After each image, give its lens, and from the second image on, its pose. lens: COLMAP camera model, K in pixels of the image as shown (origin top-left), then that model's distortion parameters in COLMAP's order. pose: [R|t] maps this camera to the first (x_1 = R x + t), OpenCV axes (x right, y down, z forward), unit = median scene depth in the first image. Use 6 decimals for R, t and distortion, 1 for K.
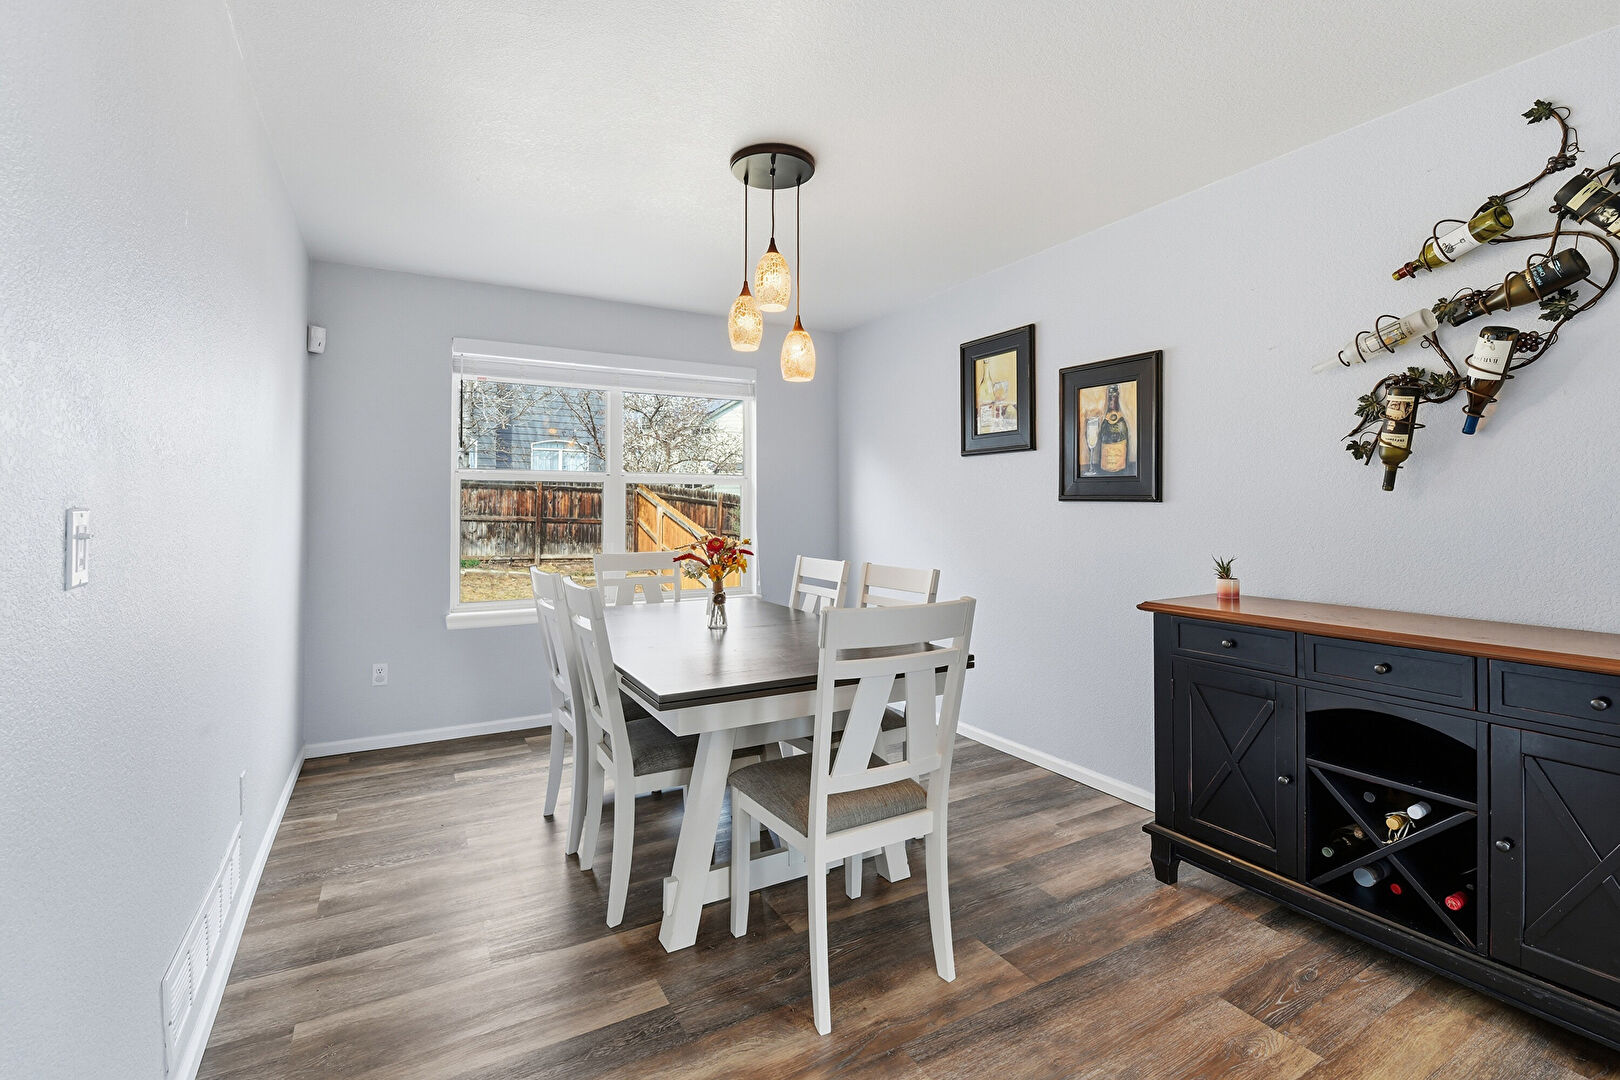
lens RADIAL K [[724.0, 0, 815.6], [0, 724.0, 499.8], [0, 0, 1]] dist [-0.014308, -0.003120]
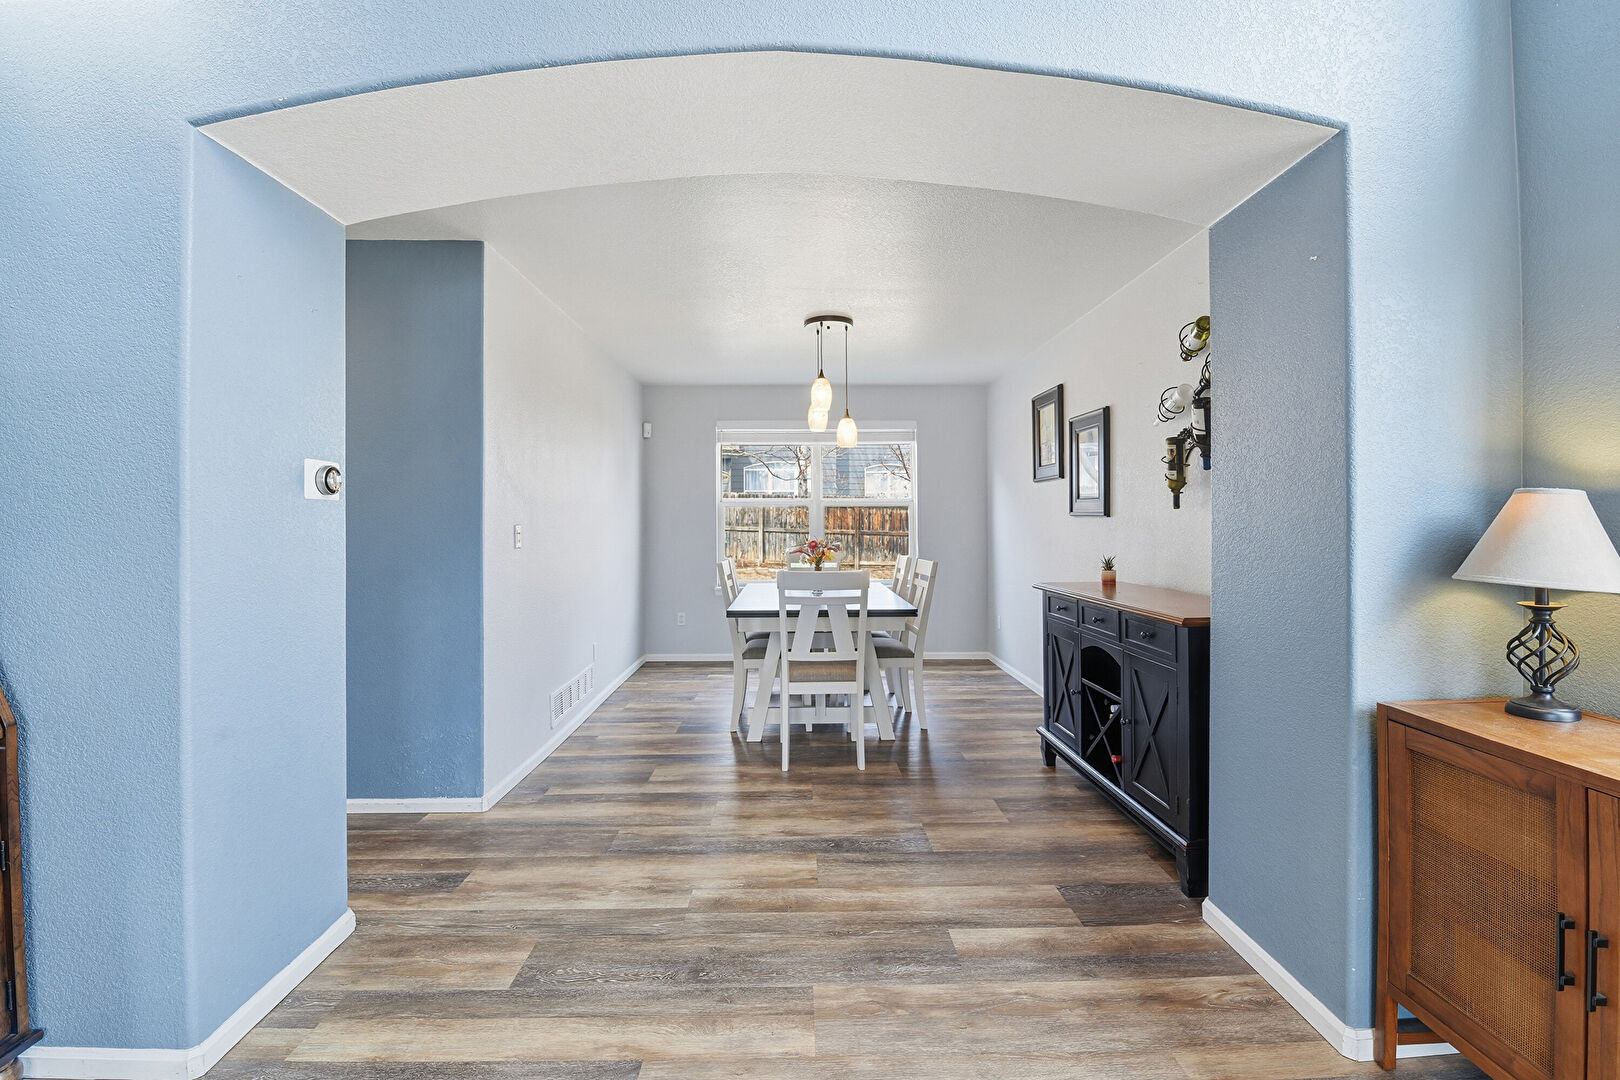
lens RADIAL K [[724.0, 0, 809.6], [0, 724.0, 535.1], [0, 0, 1]] dist [-0.014308, -0.003120]
pose [[0.873178, 0.003436, -0.487390, 0.141127], [0.010898, 0.999588, 0.026571, -0.001191], [0.487280, -0.028513, 0.872780, -0.101603]]
